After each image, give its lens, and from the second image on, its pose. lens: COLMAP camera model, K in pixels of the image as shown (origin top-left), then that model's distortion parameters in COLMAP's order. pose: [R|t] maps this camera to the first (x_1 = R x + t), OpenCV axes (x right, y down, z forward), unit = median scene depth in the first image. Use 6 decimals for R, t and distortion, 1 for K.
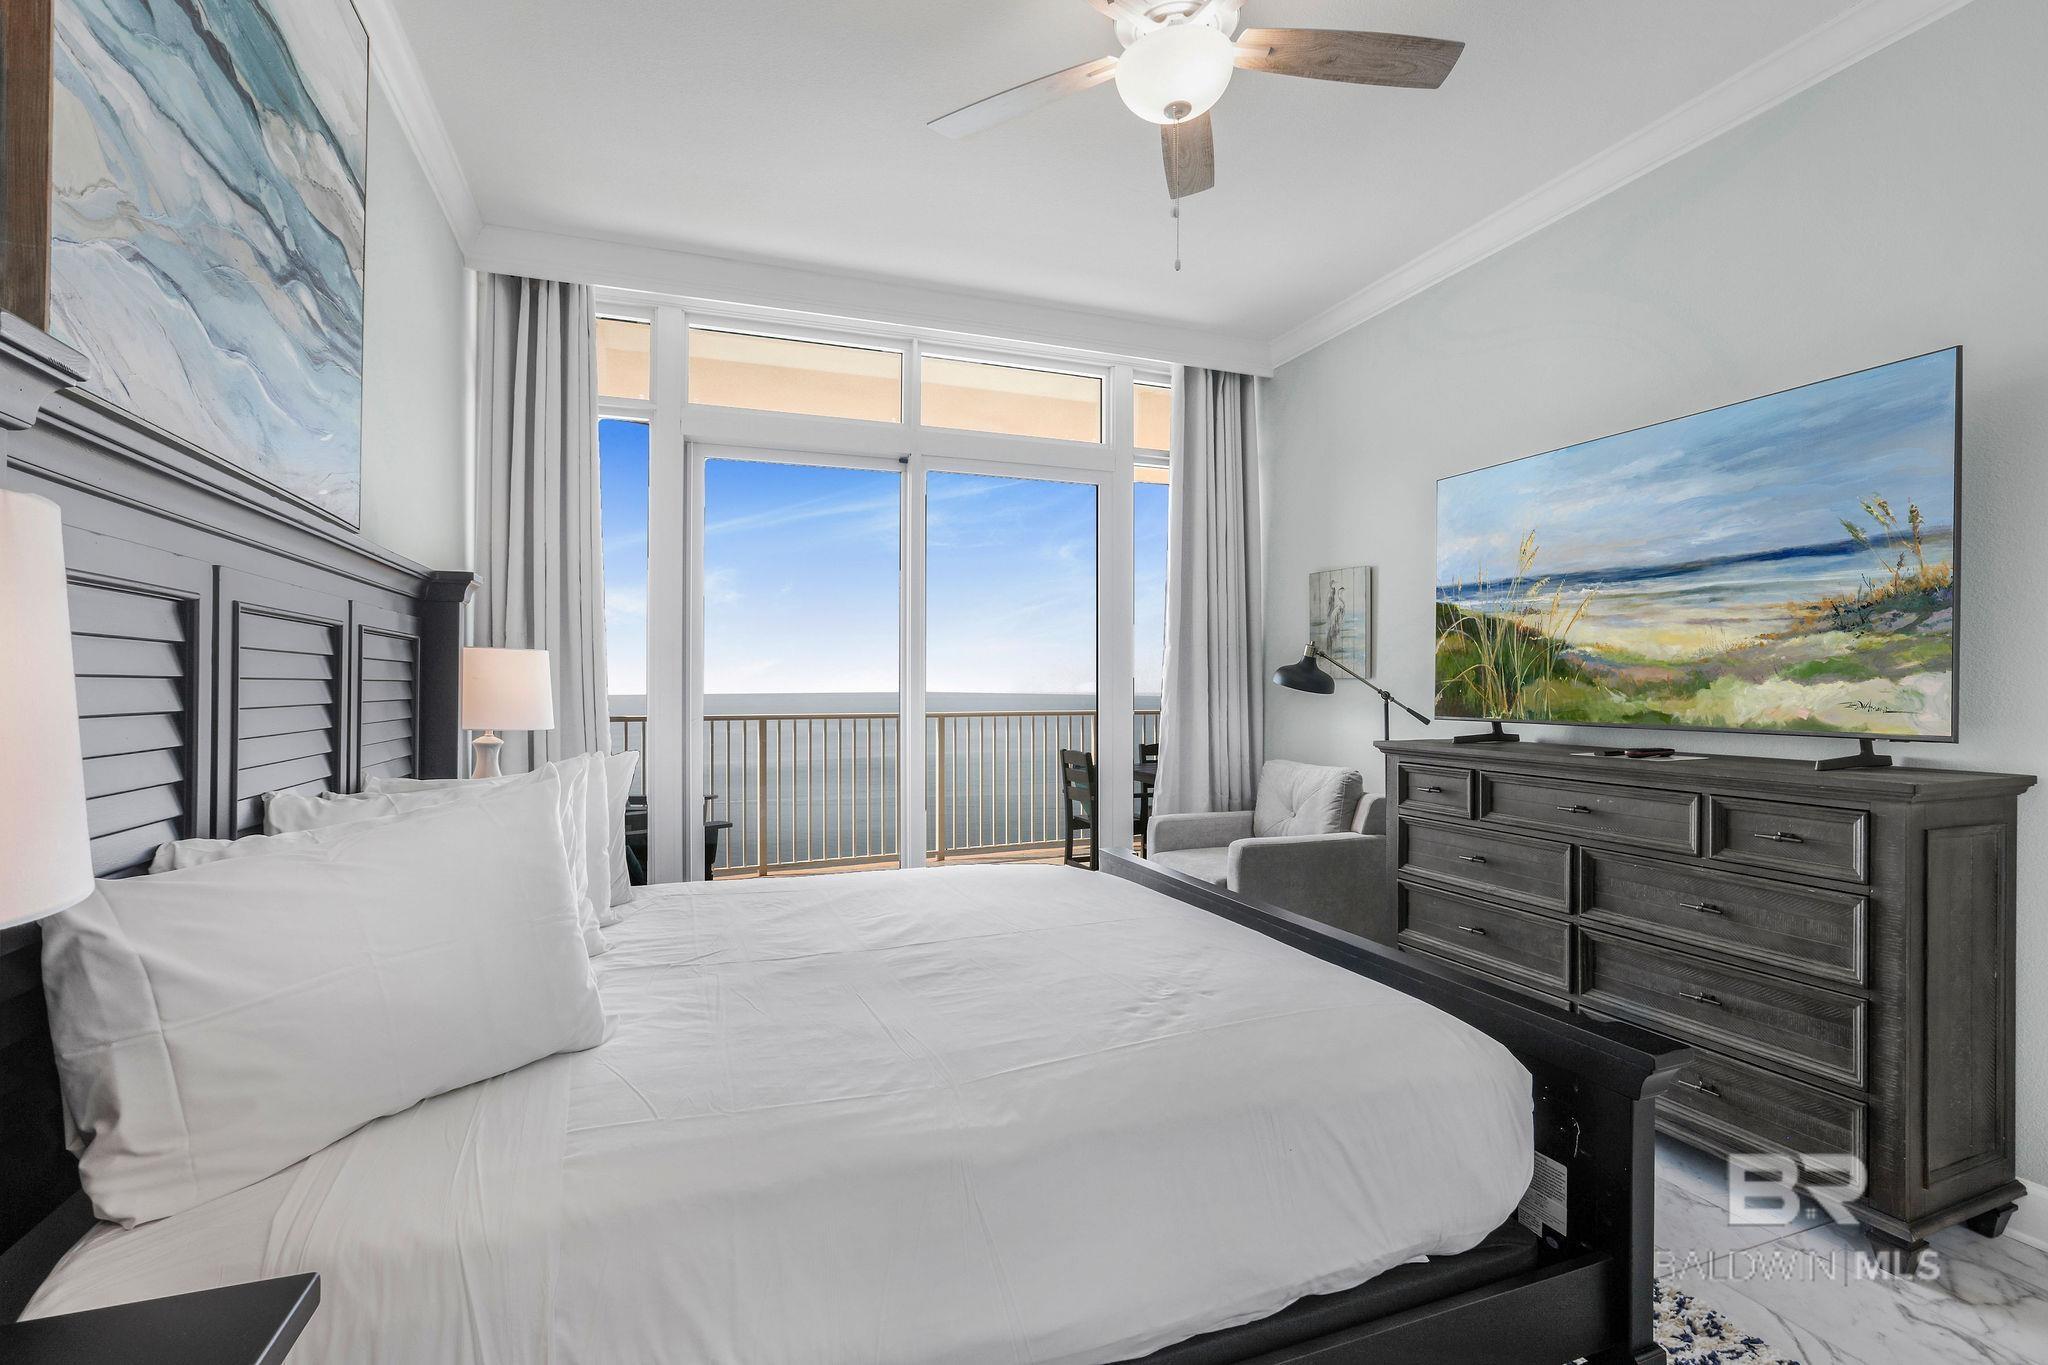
lens RADIAL K [[948.7, 0, 1034.4], [0, 948.7, 684.3], [0, 0, 1]] dist [-0.012870, 0.000238]
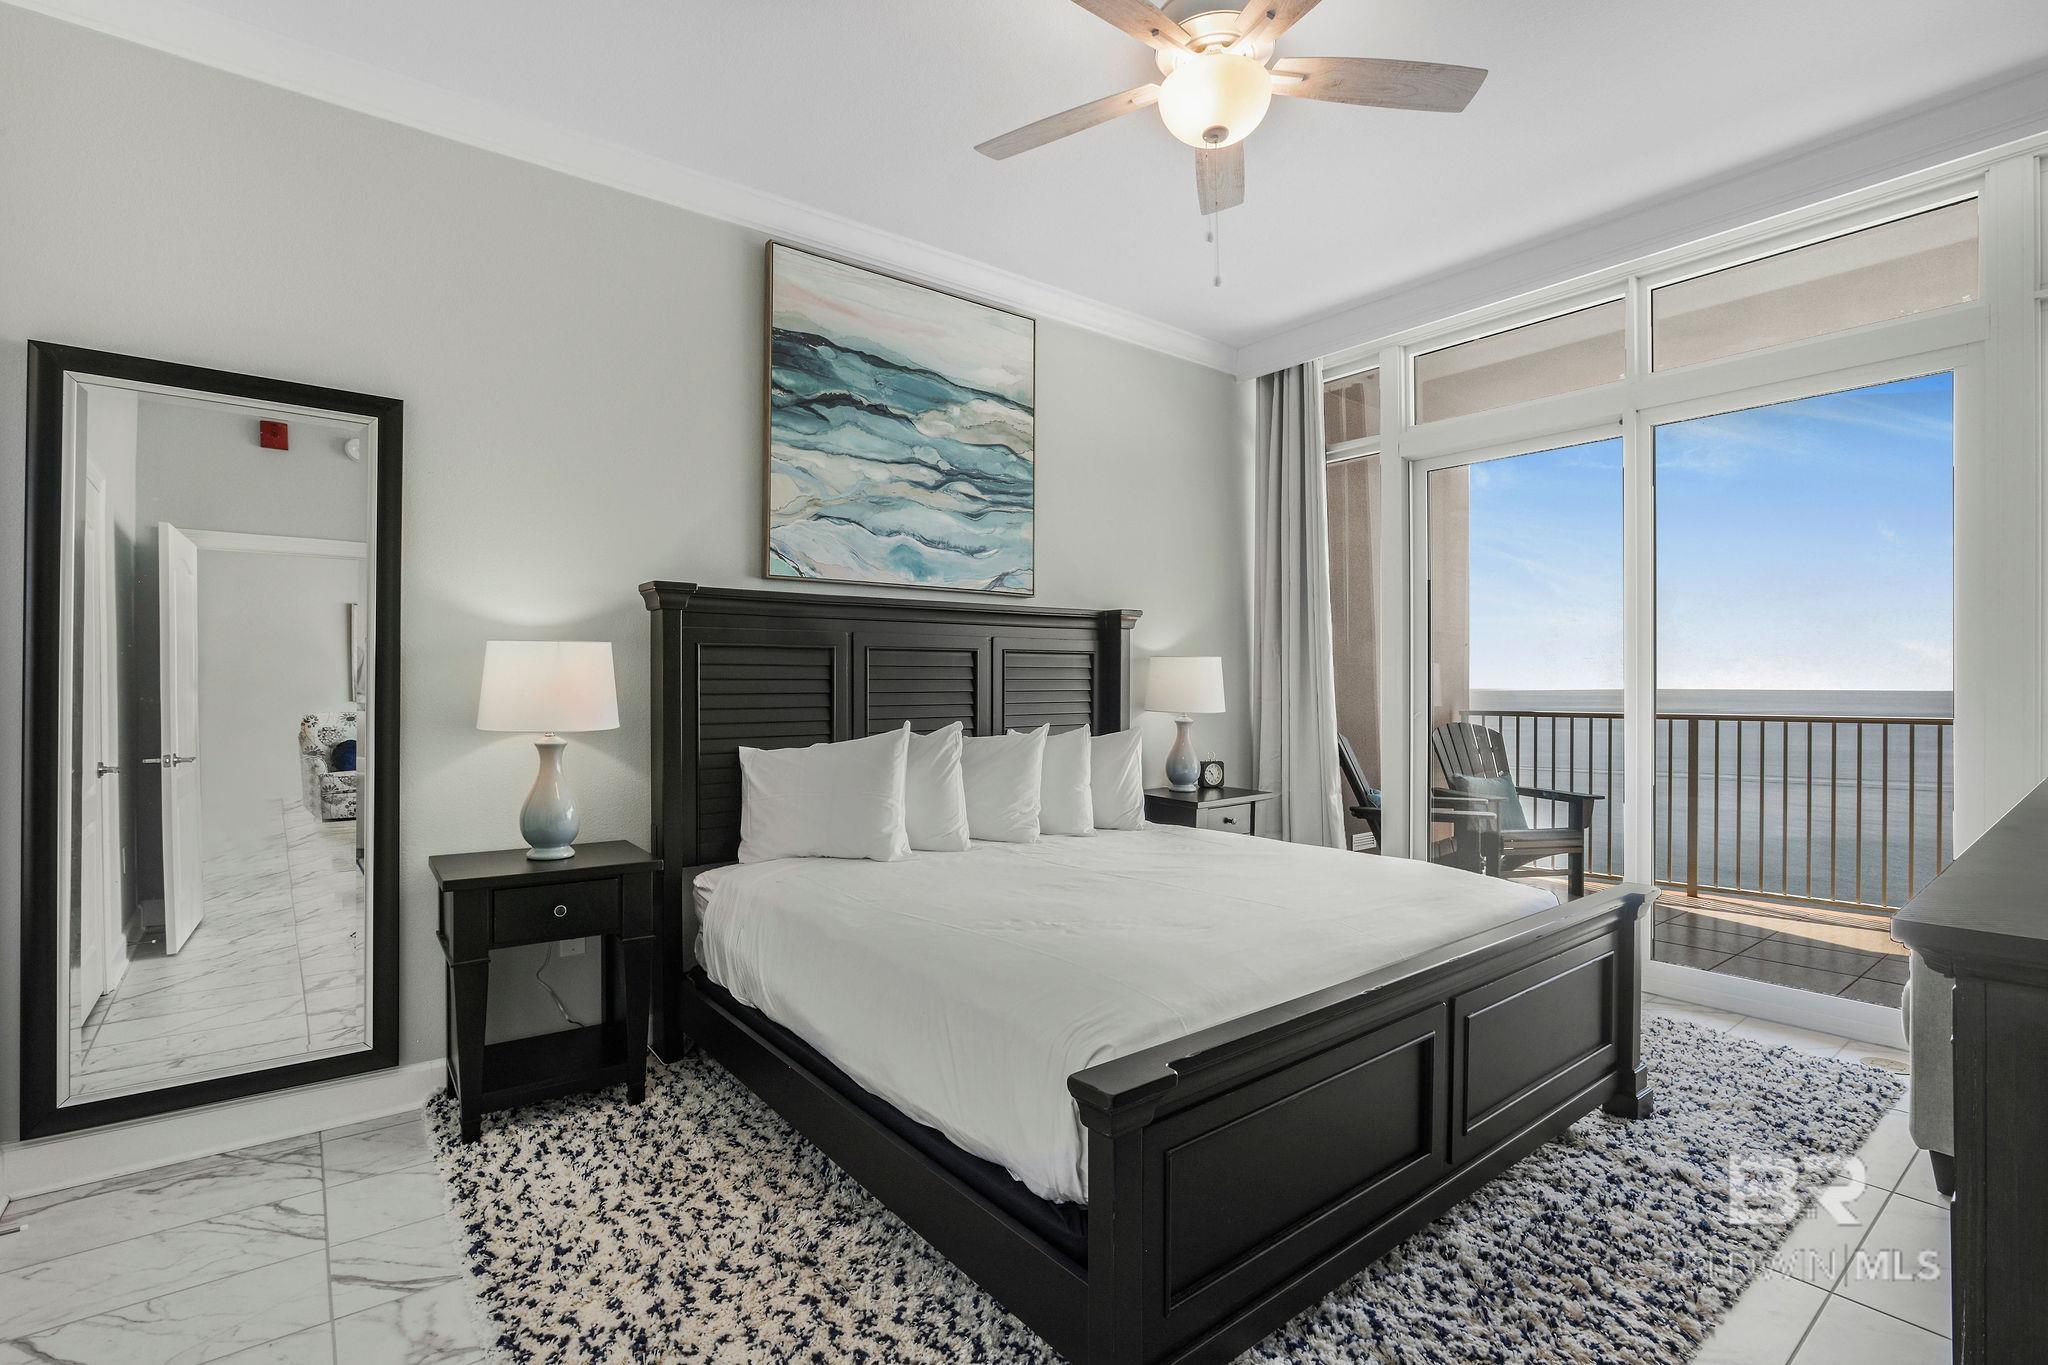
lens RADIAL K [[948.7, 0, 1034.4], [0, 948.7, 684.3], [0, 0, 1]] dist [-0.012870, 0.000238]
pose [[0.309383, 0.000335, -0.950938, 0.735341], [0.003810, 0.999991, 0.001592, 0.002145], [0.950930, -0.004115, 0.309379, 0.320577]]
